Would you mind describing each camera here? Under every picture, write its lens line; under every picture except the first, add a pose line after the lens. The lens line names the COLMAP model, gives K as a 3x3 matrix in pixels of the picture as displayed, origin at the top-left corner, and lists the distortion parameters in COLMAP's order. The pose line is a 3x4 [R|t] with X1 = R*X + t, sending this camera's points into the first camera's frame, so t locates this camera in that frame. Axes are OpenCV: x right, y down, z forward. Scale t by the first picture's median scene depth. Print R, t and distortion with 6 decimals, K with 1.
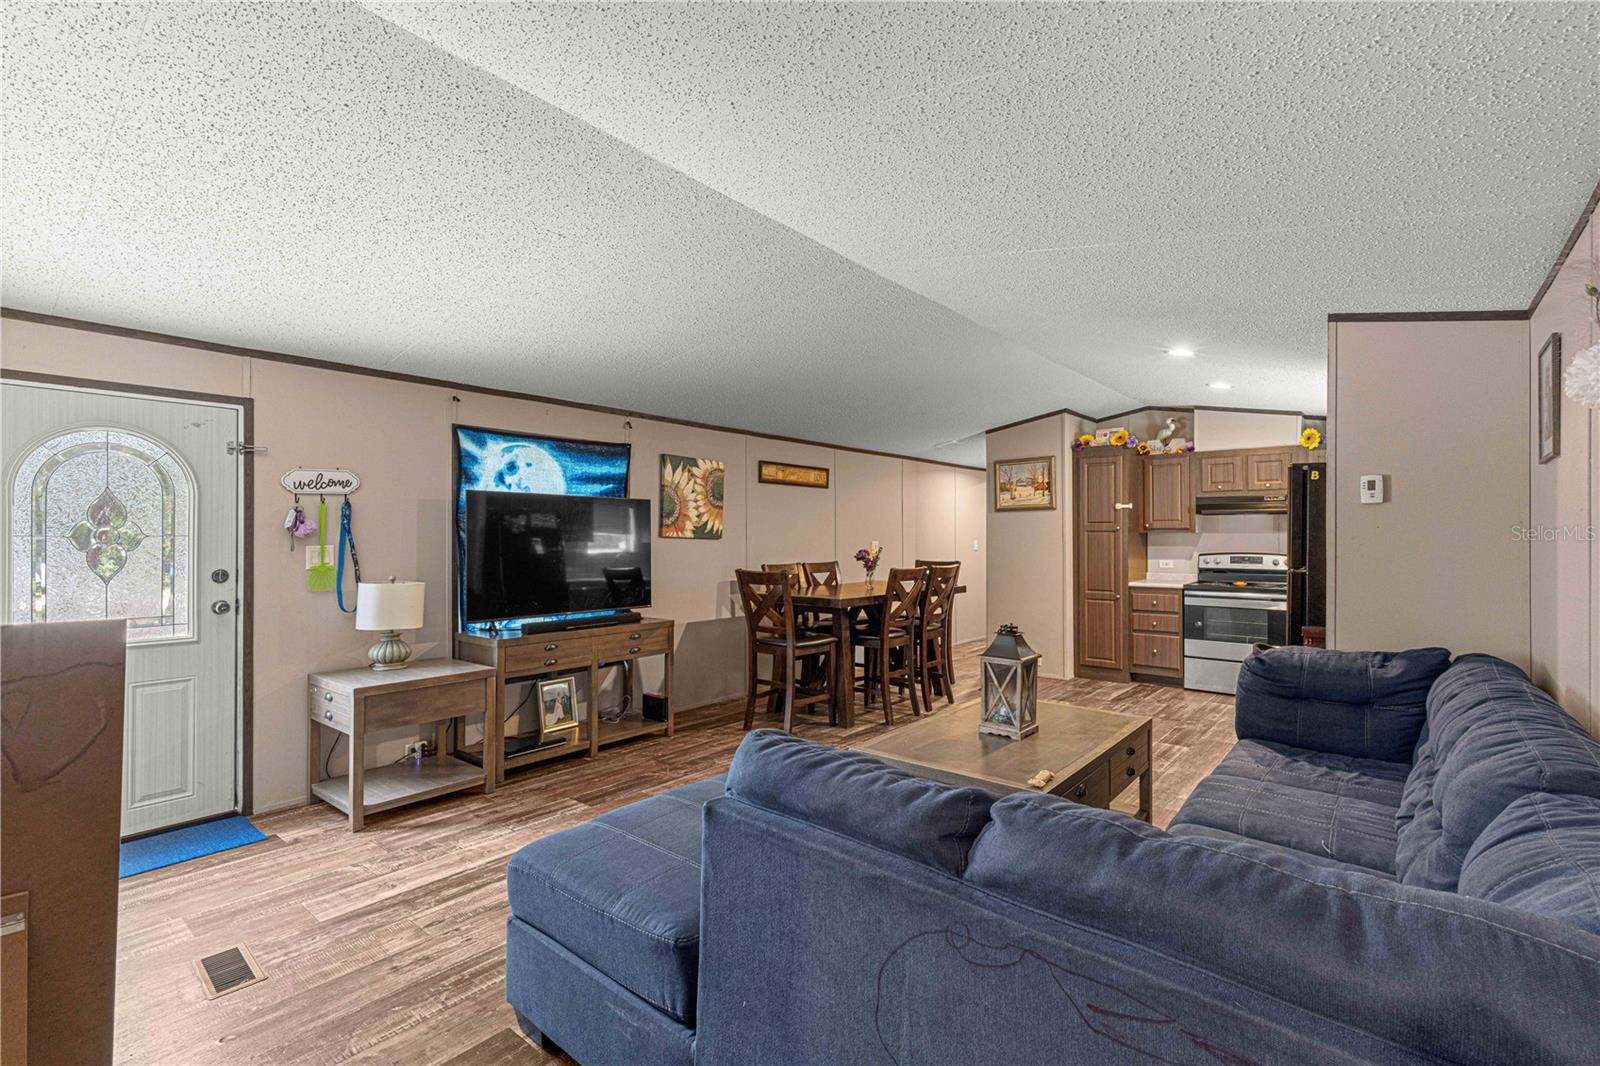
lens RADIAL K [[732.5, 0, 789.6], [0, 732.5, 535.6], [0, 0, 1]] dist [0.003436, -0.000031]
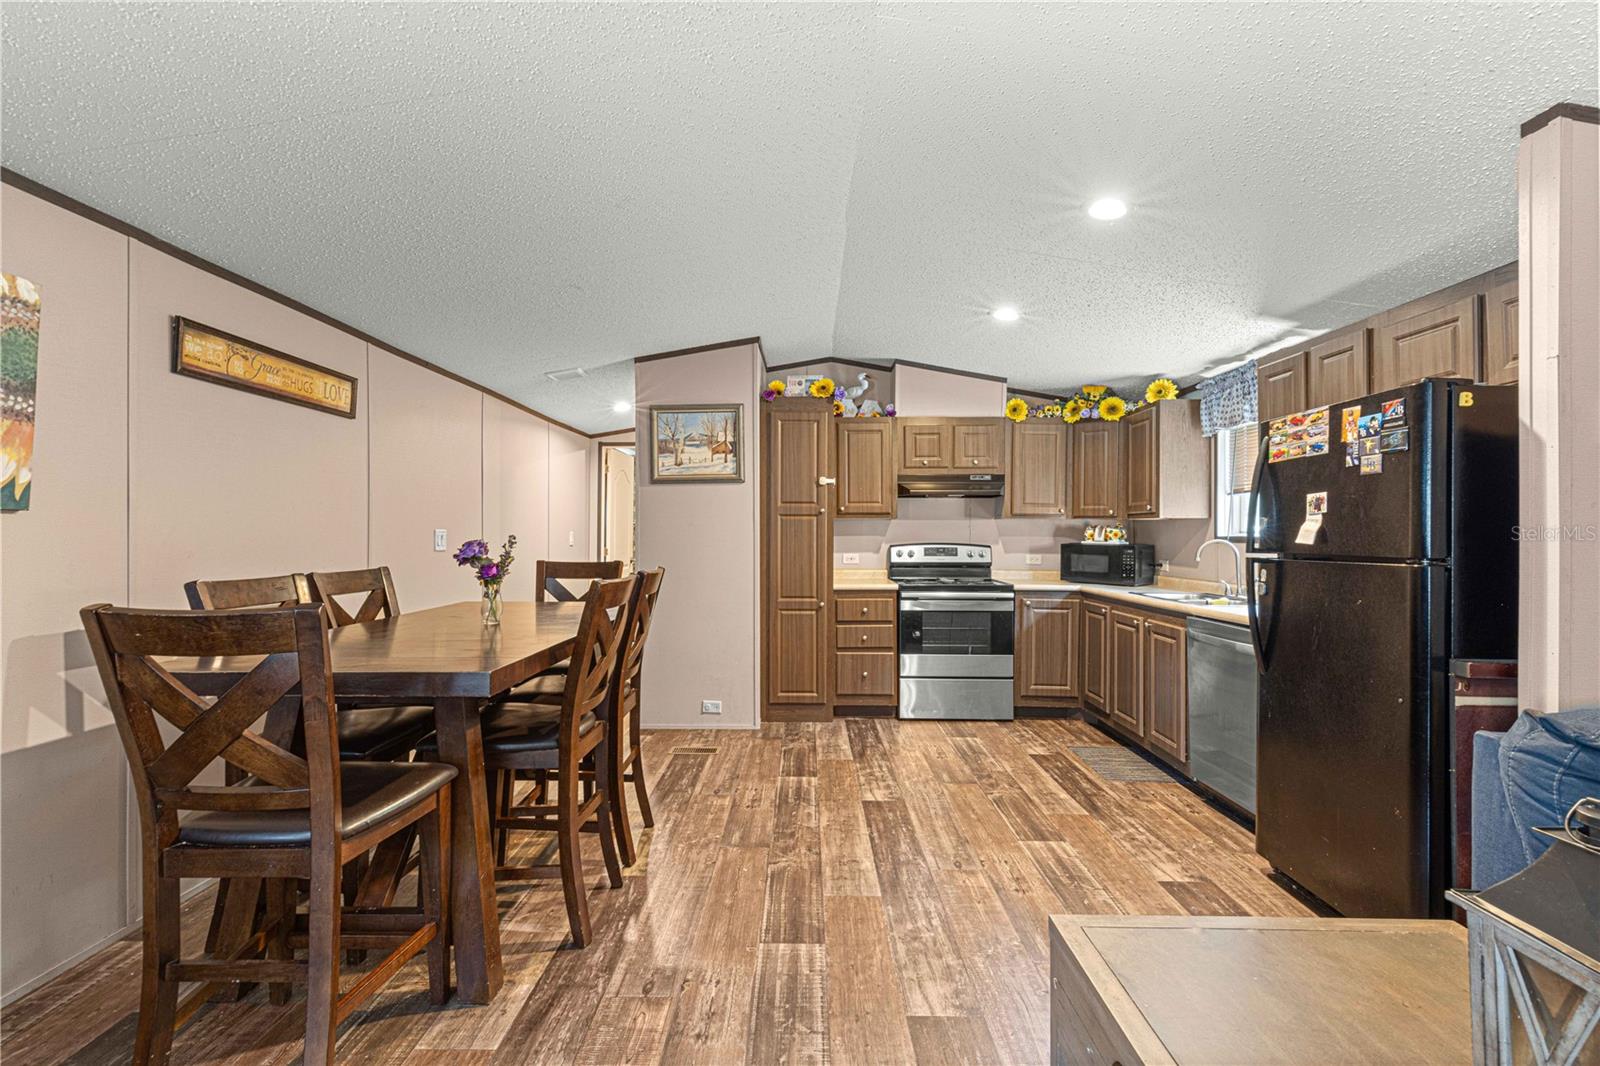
lens RADIAL K [[722.2, 0, 797.7], [0, 722.2, 530.7], [0, 0, 1]] dist [0.005179, -0.000444]
pose [[0.769761, 0.004126, 0.638319, -0.035087], [-0.001241, 0.999987, -0.004967, 0.015588], [-0.638331, 0.003031, 0.769756, 0.540996]]
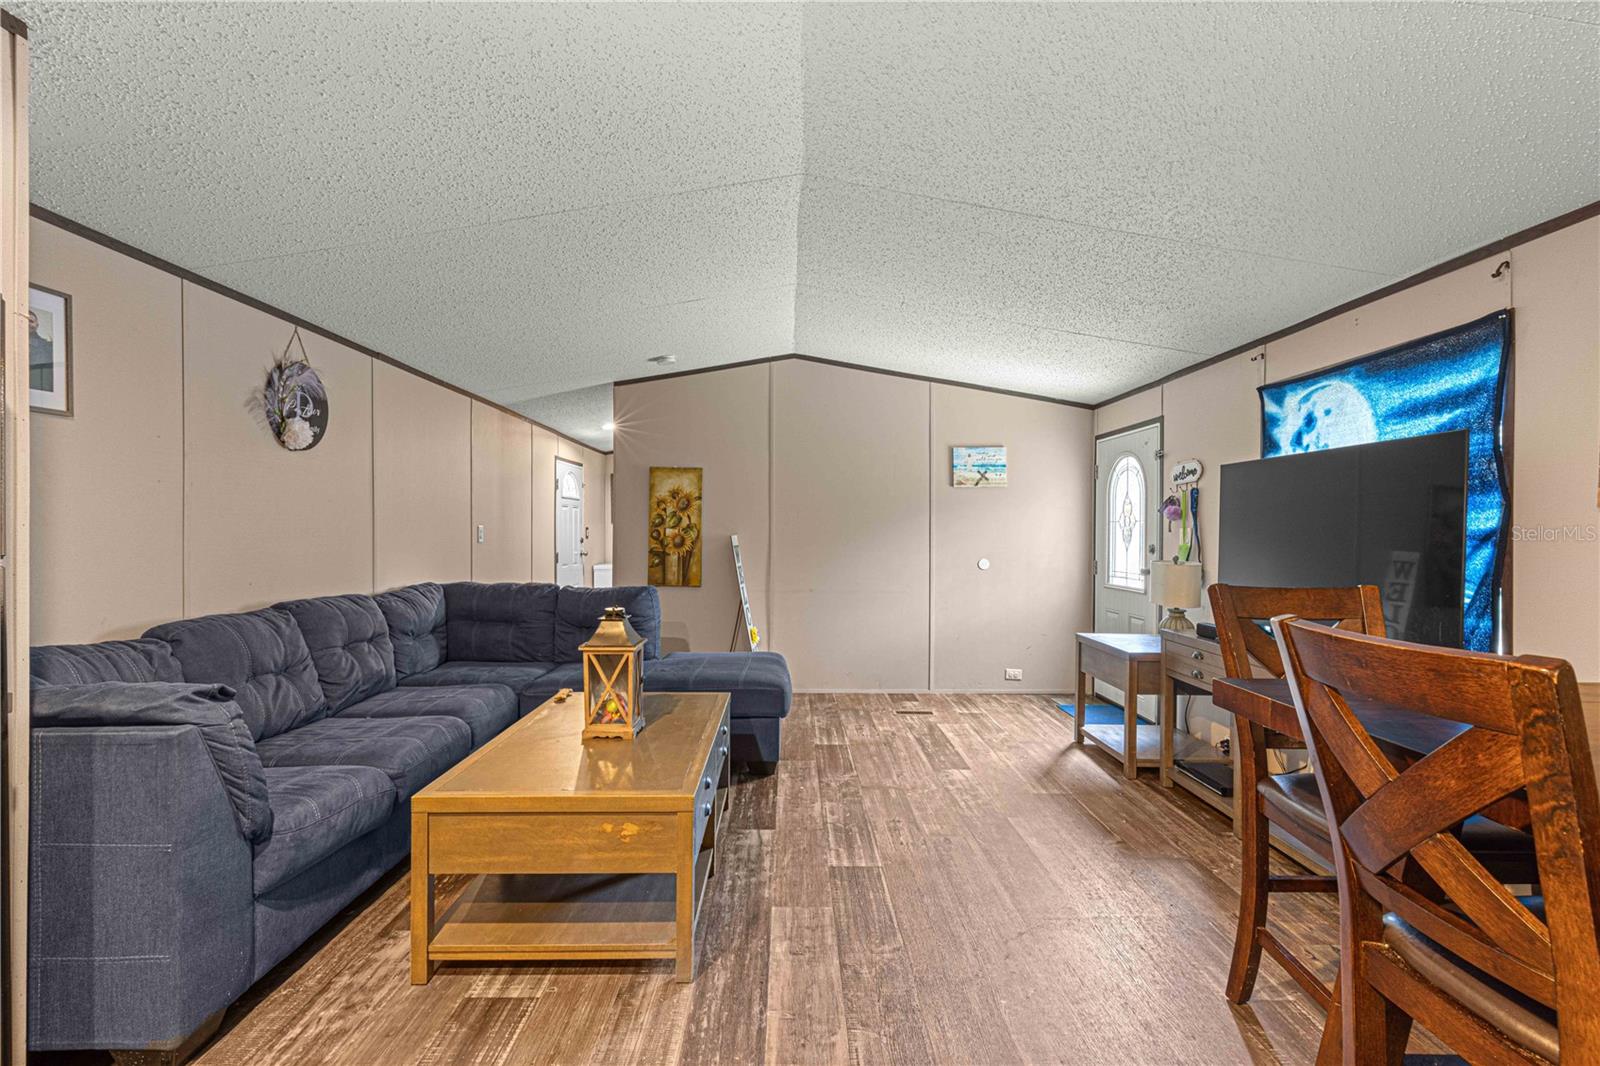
lens RADIAL K [[722.2, 0, 797.7], [0, 722.2, 530.7], [0, 0, 1]] dist [0.005179, -0.000444]
pose [[-0.754906, -0.006862, -0.655797, 0.381480], [-0.009141, 0.999958, 0.000059, 0.015955], [0.655769, 0.006039, -0.754938, 0.973269]]
